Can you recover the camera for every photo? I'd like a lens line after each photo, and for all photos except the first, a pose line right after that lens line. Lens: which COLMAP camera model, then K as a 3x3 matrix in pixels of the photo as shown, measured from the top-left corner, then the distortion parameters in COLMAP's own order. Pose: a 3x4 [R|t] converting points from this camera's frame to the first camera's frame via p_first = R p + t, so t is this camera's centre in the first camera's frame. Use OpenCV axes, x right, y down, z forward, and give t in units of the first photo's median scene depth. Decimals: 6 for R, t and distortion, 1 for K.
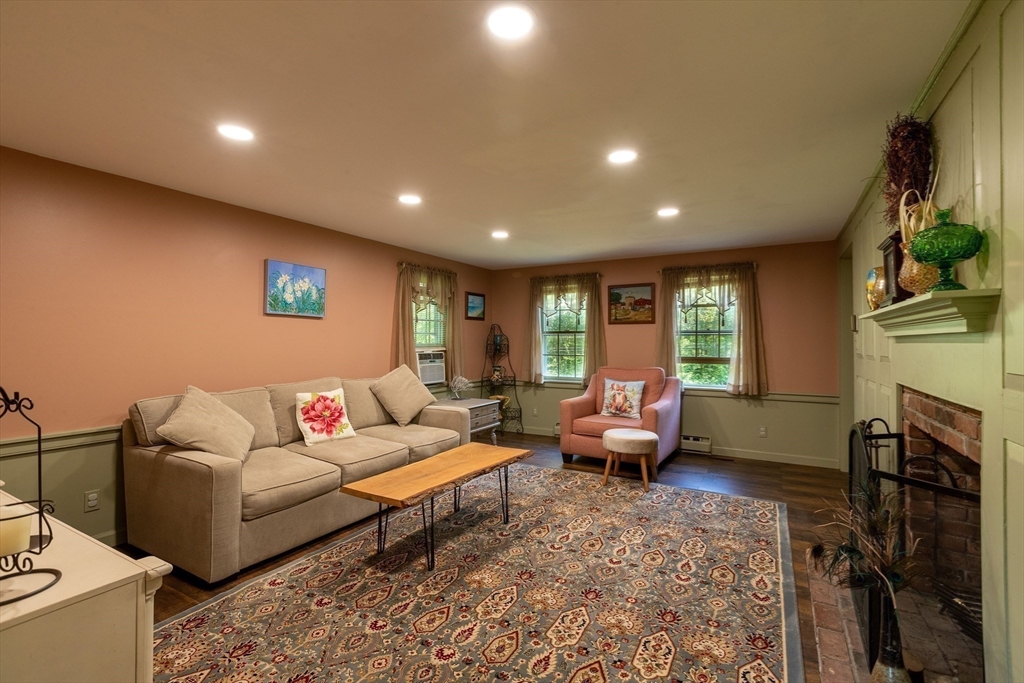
lens RADIAL K [[463.8, 0, 517.1], [0, 463.8, 340.9], [0, 0, 1]] dist [-0.011216, 0.002842]
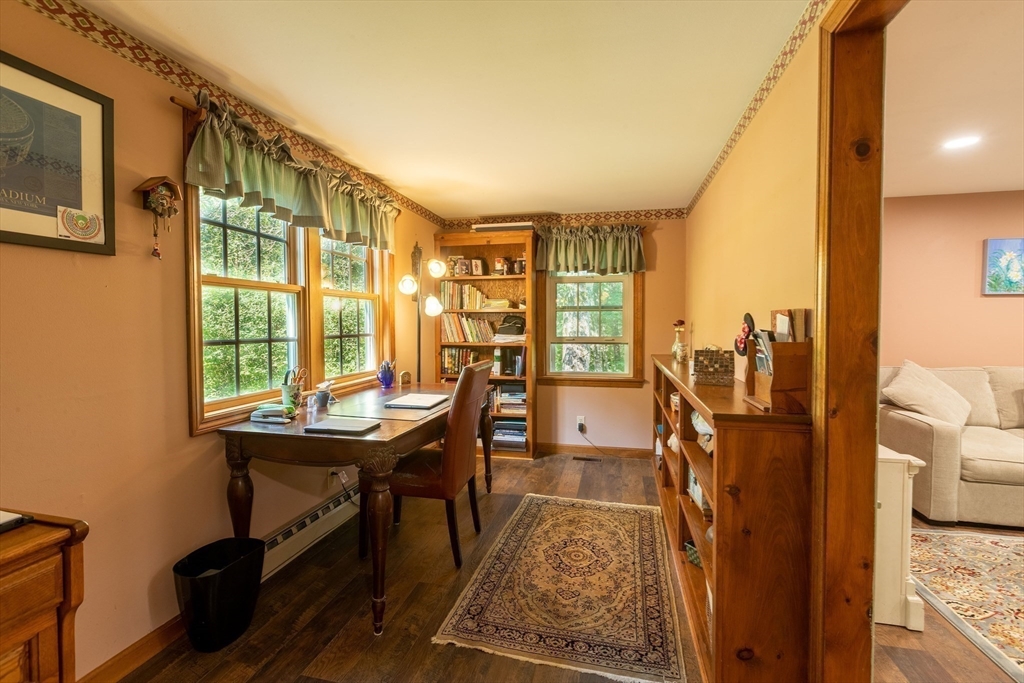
lens RADIAL K [[463.8, 0, 509.6], [0, 463.8, 336.6], [0, 0, 1]] dist [-0.011216, 0.002842]
pose [[0.288927, 0.018285, -0.957176, 0.155860], [0.004583, 0.999780, 0.020482, 0.009119], [0.957340, -0.010305, 0.288780, -0.375571]]
